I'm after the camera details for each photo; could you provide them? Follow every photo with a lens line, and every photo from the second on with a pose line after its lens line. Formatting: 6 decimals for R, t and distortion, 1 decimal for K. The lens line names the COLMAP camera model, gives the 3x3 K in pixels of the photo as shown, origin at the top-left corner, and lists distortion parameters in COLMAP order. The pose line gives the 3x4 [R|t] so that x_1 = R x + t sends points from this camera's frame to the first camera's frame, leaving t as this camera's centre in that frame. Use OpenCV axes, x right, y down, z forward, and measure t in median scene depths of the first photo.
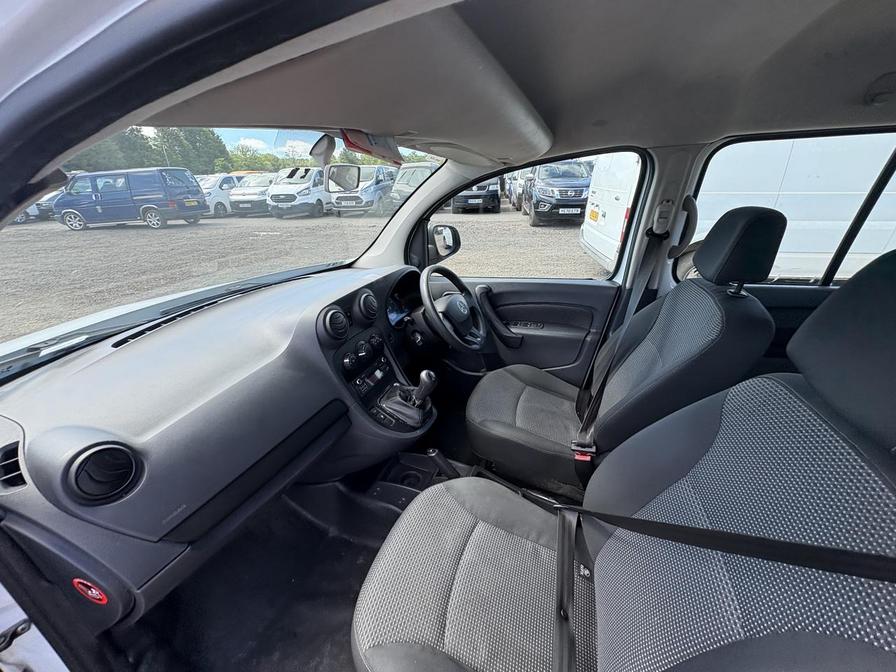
lens RADIAL K [[360.6, 0, 446.6], [0, 360.6, 340.1], [0, 0, 1]] dist [-0.001264, 0.001038]
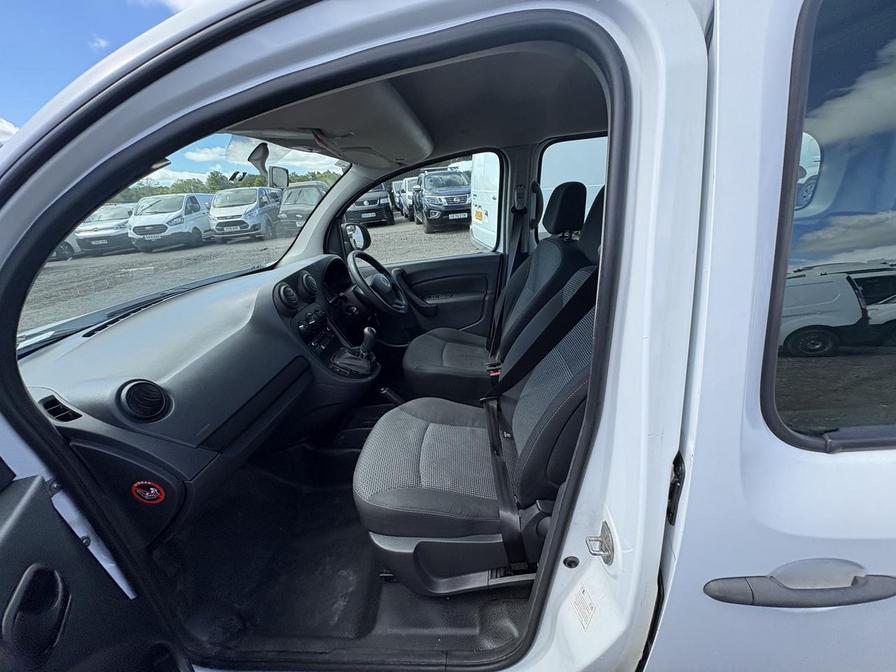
lens RADIAL K [[360.6, 0, 450.1], [0, 360.6, 341.7], [0, 0, 1]] dist [-0.001264, 0.001038]
pose [[0.955445, -0.166867, 0.243477, -0.082468], [0.174564, 0.984593, -0.010229, 0.167207], [-0.238019, 0.052275, 0.969853, -0.241714]]
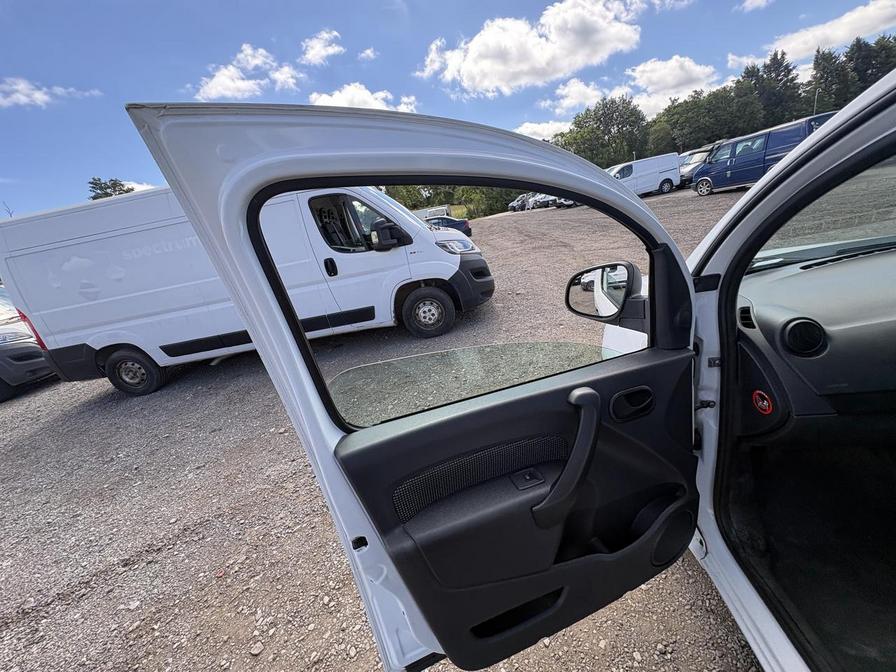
lens RADIAL K [[360.6, 0, 441.0], [0, 360.6, 331.8], [0, 0, 1]] dist [-0.001264, 0.001038]
pose [[0.211739, 0.283744, -0.935230, 0.066864], [-0.214510, 0.947086, 0.238775, 0.142543], [0.953495, 0.150058, 0.261401, -0.394221]]
